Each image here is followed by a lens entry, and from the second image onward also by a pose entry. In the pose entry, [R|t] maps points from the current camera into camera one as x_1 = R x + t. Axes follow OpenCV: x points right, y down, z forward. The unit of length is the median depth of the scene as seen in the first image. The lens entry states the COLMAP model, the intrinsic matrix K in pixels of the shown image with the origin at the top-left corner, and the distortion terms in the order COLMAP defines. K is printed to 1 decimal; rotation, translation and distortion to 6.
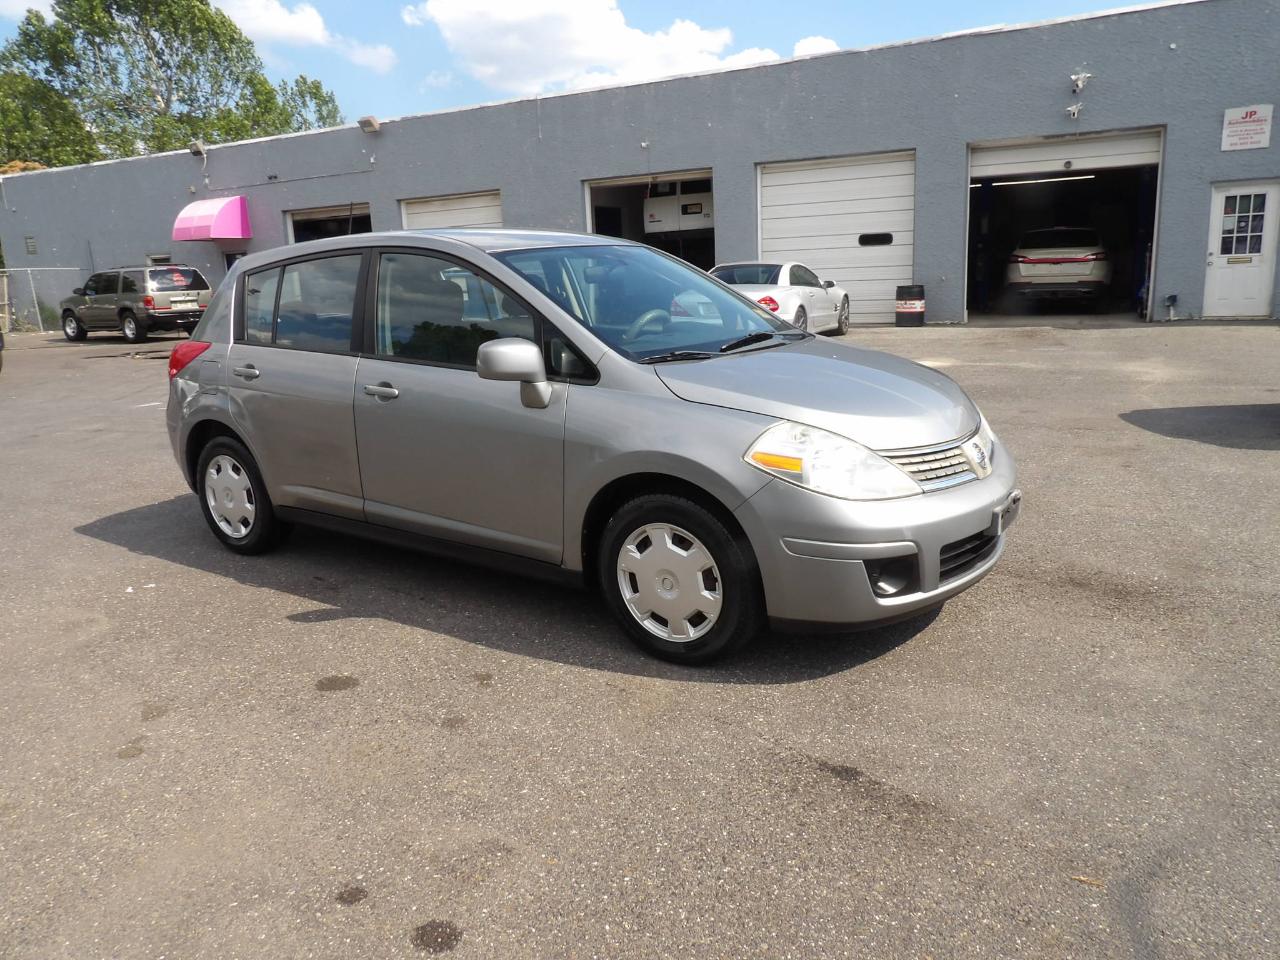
lens RADIAL K [[904.0, 0, 654.0], [0, 904.0, 479.5], [0, 0, 1]] dist [-0.025291, 0.025229]
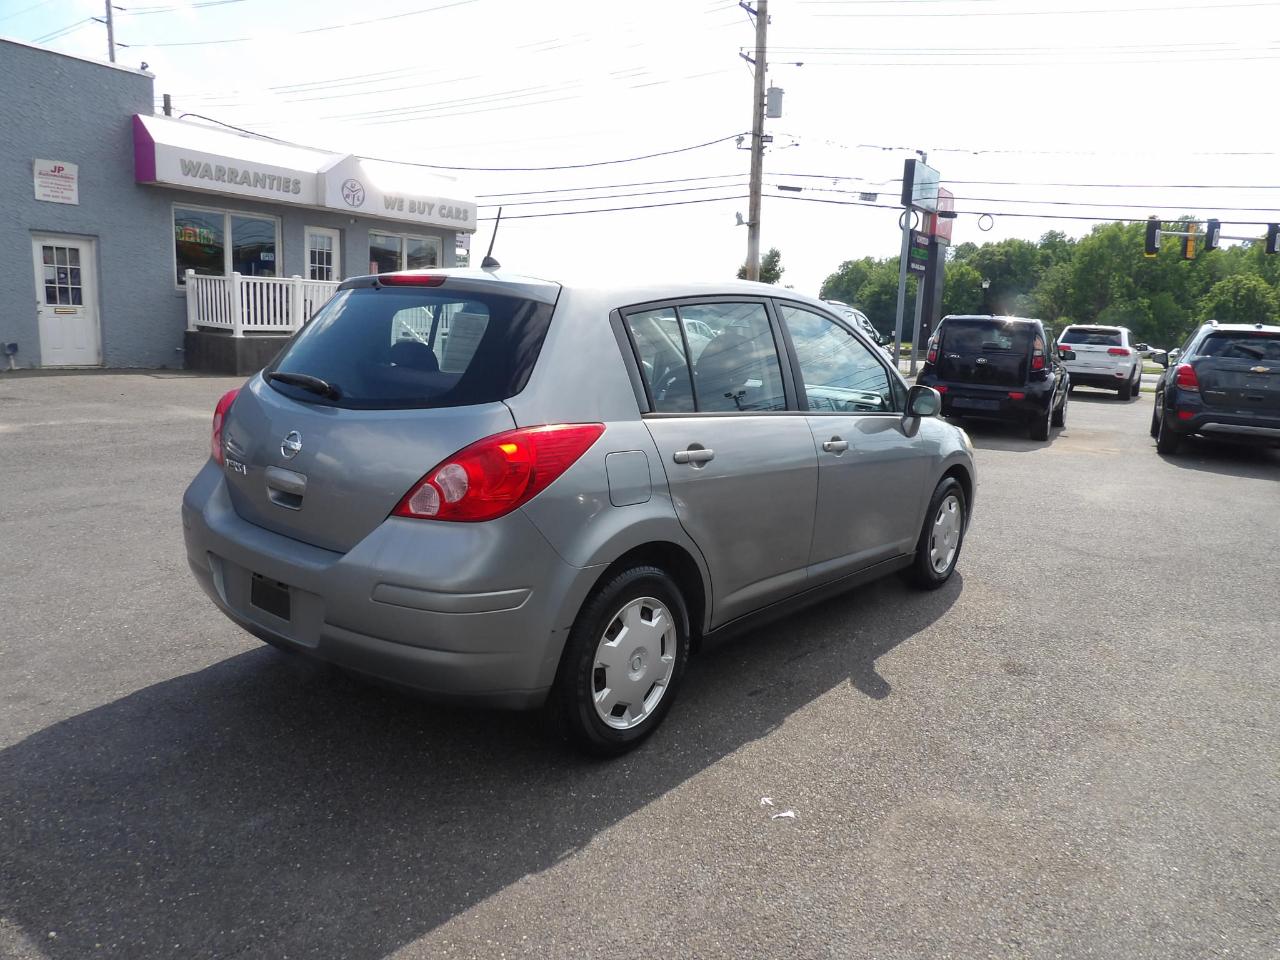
lens RADIAL K [[904.0, 0, 665.0], [0, 904.0, 483.4], [0, 0, 1]] dist [-0.025291, 0.025229]
pose [[0.063939, -0.133692, 0.988958, -1.140716], [0.180561, 0.976180, 0.120291, -0.184343], [-0.981483, 0.170876, 0.086556, 0.964456]]
